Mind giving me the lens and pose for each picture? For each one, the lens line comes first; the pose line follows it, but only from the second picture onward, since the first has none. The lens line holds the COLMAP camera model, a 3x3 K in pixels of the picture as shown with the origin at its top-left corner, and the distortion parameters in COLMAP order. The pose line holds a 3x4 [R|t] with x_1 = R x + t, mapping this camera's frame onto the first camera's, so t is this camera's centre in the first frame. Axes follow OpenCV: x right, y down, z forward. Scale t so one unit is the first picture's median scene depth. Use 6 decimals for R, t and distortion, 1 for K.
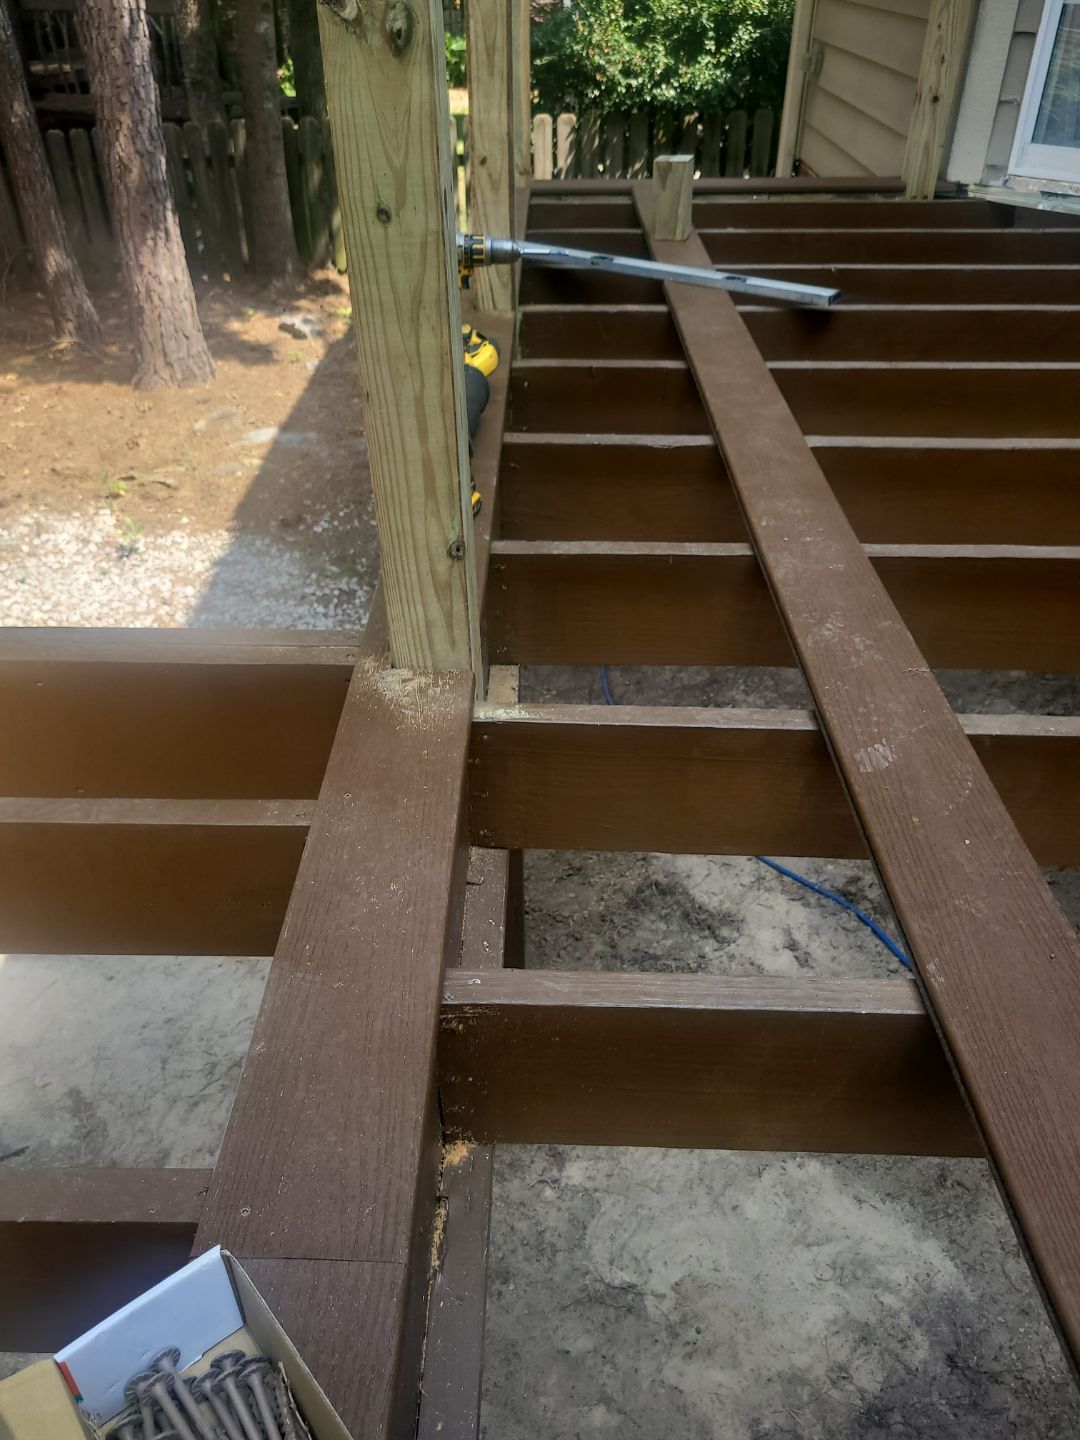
lens RADIAL K [[1086.4, 0, 533.1], [0, 1086.4, 731.8], [0, 0, 1]] dist [0.032524, -0.012202]
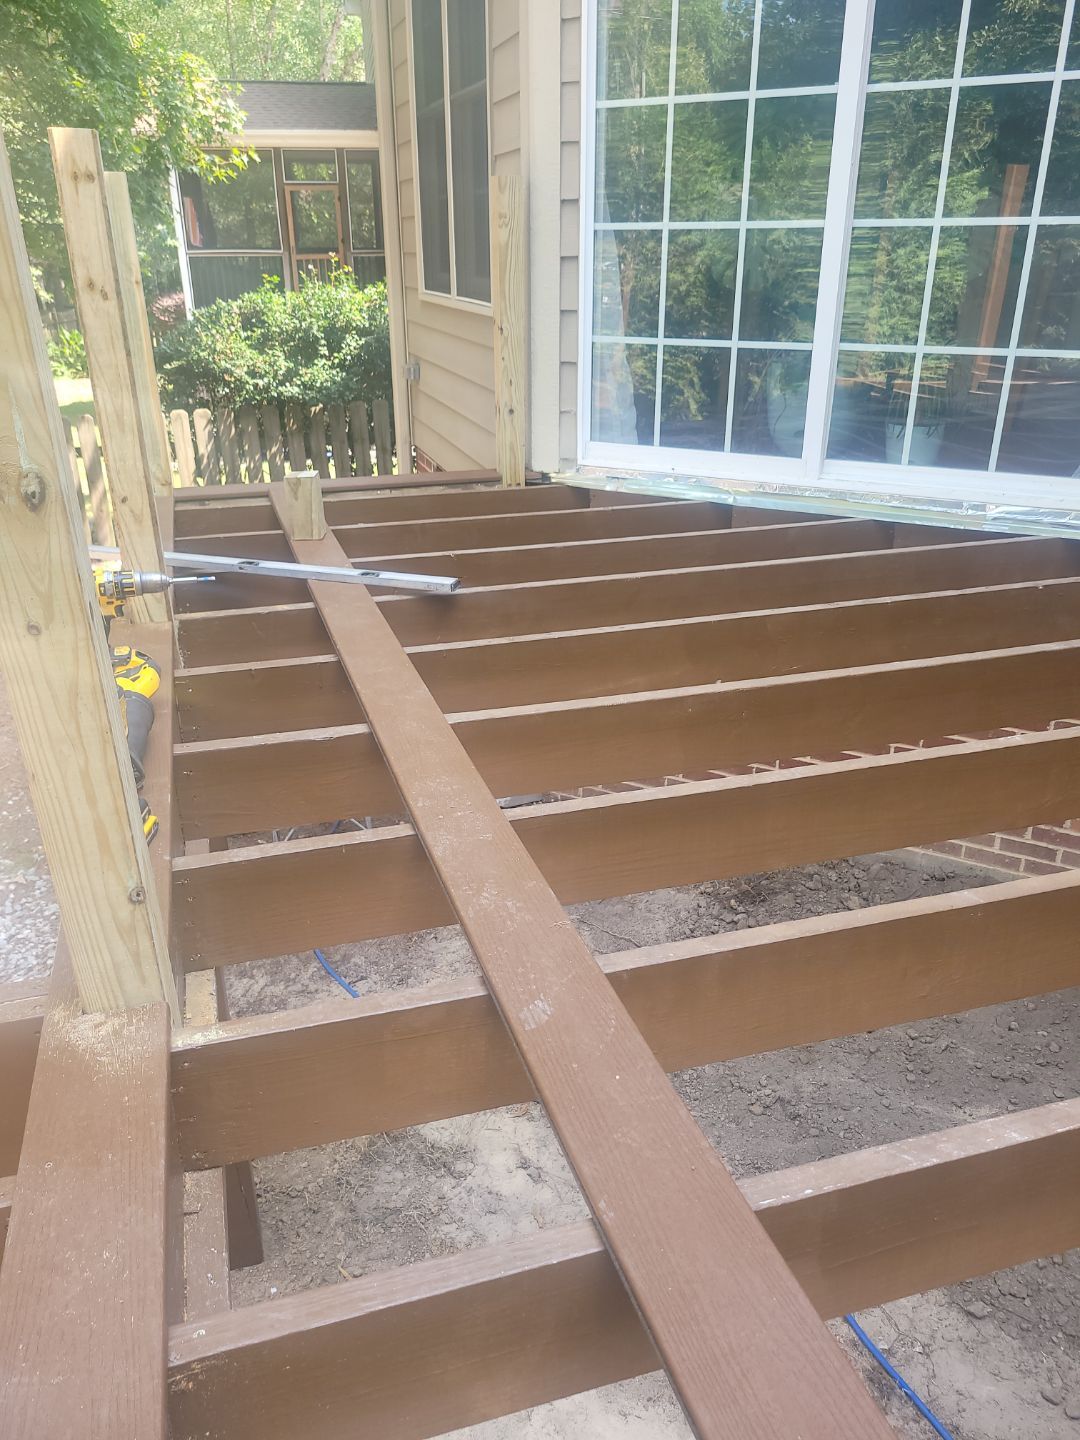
lens RADIAL K [[1054.7, 0, 535.1], [0, 1054.7, 723.6], [0, 0, 1]] dist [0.044219, -0.030929]
pose [[0.949568, -0.126972, 0.286702, 0.009720], [0.182960, 0.966919, -0.177748, -0.028210], [-0.254649, 0.221239, 0.941386, -0.051834]]
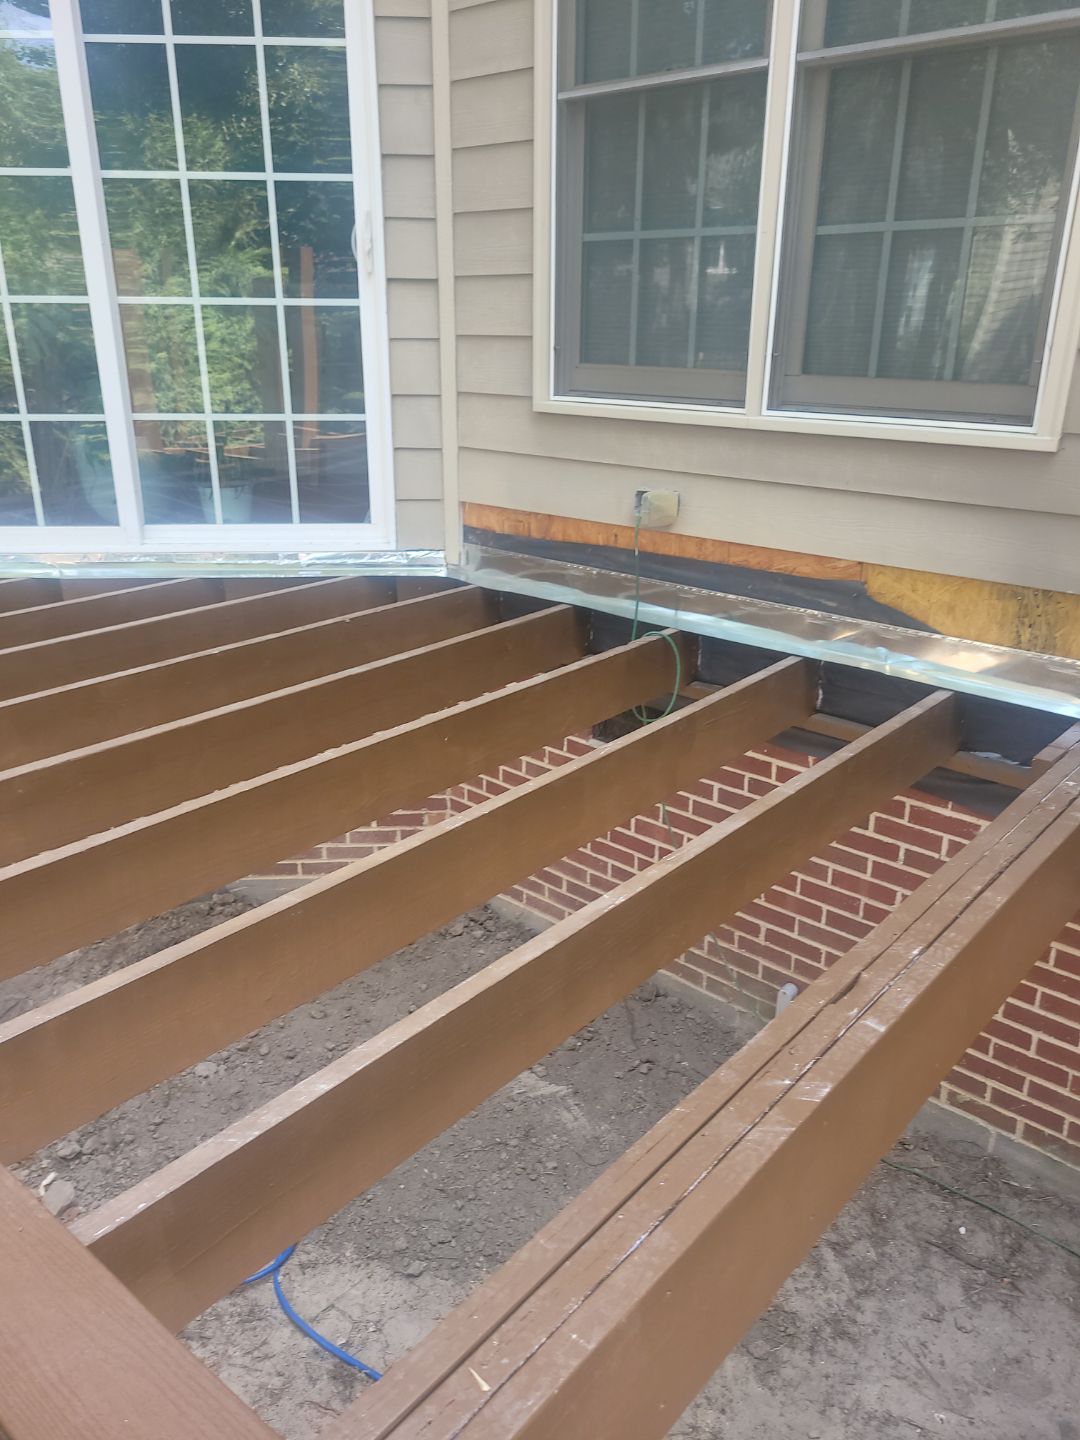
lens RADIAL K [[1066.2, 0, 499.1], [0, 1066.2, 729.0], [0, 0, 1]] dist [0.030584, -0.005236]
pose [[0.654115, -0.268780, 0.707029, 0.036656], [0.441140, 0.894863, -0.067939, 0.006984], [-0.614434, 0.356339, 0.703913, -0.113228]]
